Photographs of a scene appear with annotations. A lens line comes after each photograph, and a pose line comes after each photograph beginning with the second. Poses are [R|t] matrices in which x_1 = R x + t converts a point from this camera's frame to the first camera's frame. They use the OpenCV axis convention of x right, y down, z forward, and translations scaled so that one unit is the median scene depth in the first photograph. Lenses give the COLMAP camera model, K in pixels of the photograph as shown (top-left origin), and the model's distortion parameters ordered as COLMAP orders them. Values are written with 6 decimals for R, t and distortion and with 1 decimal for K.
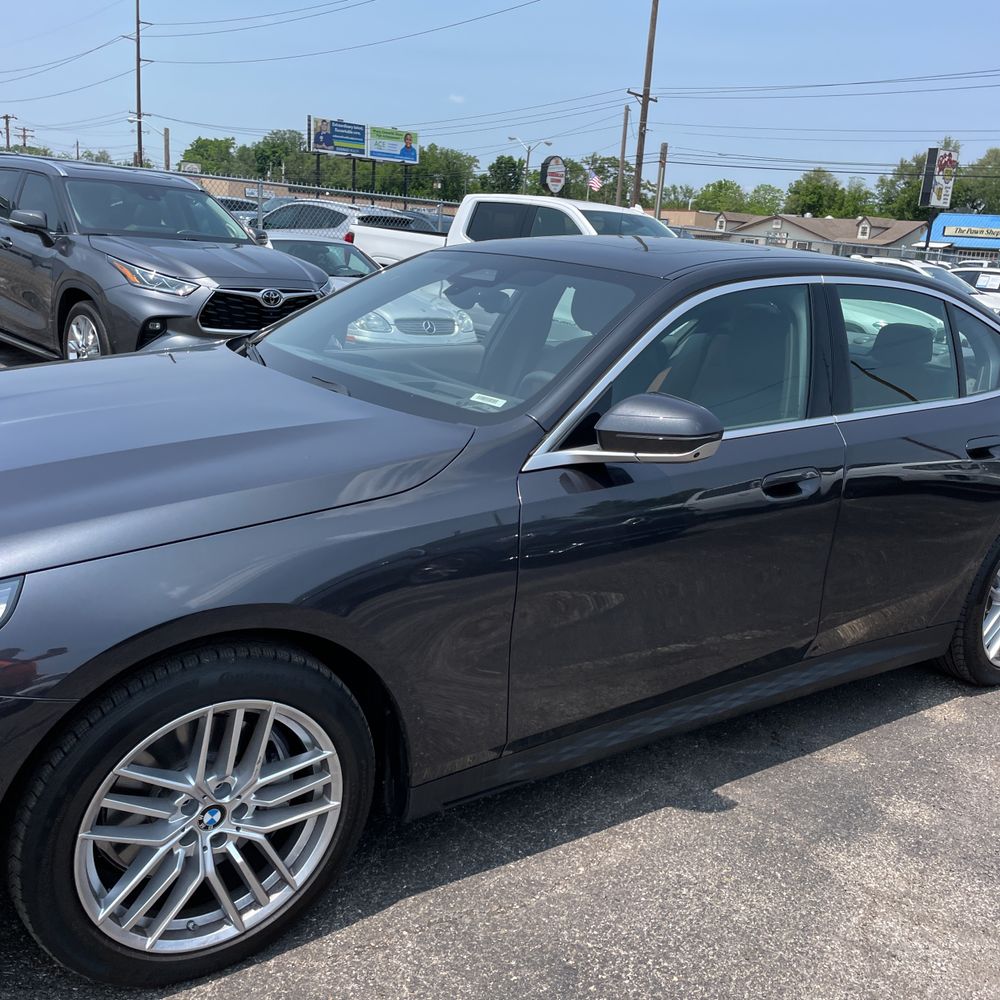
lens RADIAL K [[999.2, 0, 516.9], [0, 999.2, 510.2], [0, 0, 1]] dist [0.085245, -0.103963]
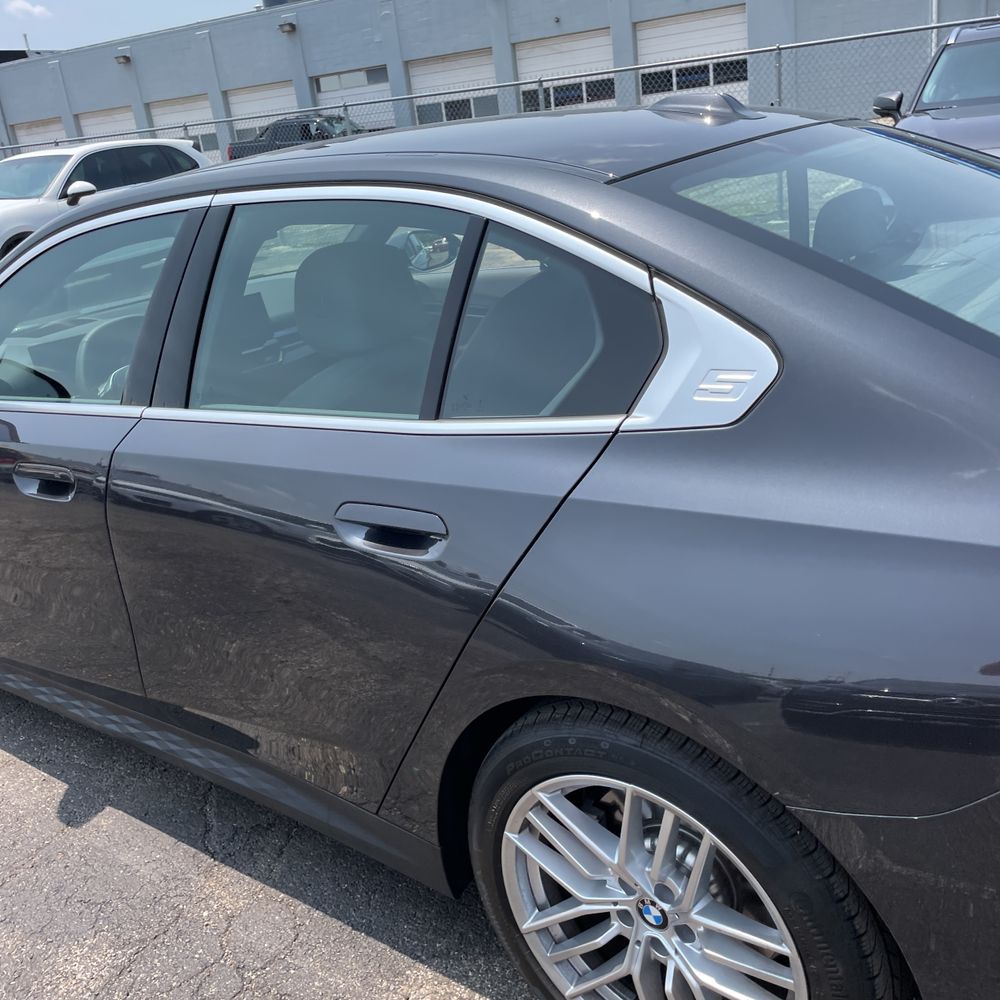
lens RADIAL K [[1022.4, 0, 500.0], [0, 1022.4, 500.0], [0, 0, 1]] dist [0.047587, -0.036034]
pose [[0.295904, 0.226482, -0.927980, 0.433227], [-0.119348, 0.972639, 0.199325, -0.082670], [0.947733, 0.051771, 0.314838, 0.415707]]
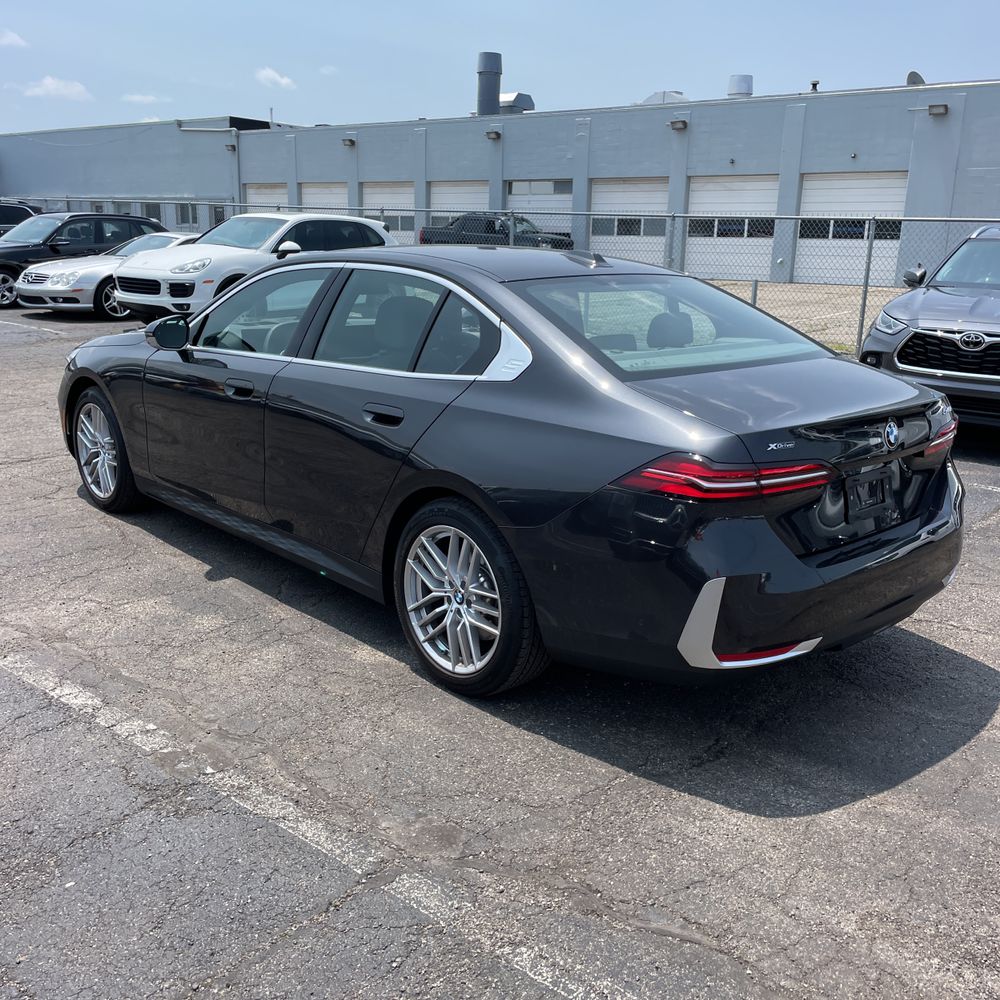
lens RADIAL K [[1004.5, 0, 497.7], [0, 1004.5, 503.1], [0, 0, 1]] dist [0.076660, -0.100370]
pose [[0.134068, 0.184361, -0.973672, 0.728894], [-0.279334, 0.949731, 0.141365, -0.073787], [0.950788, 0.253027, 0.178827, 0.439804]]
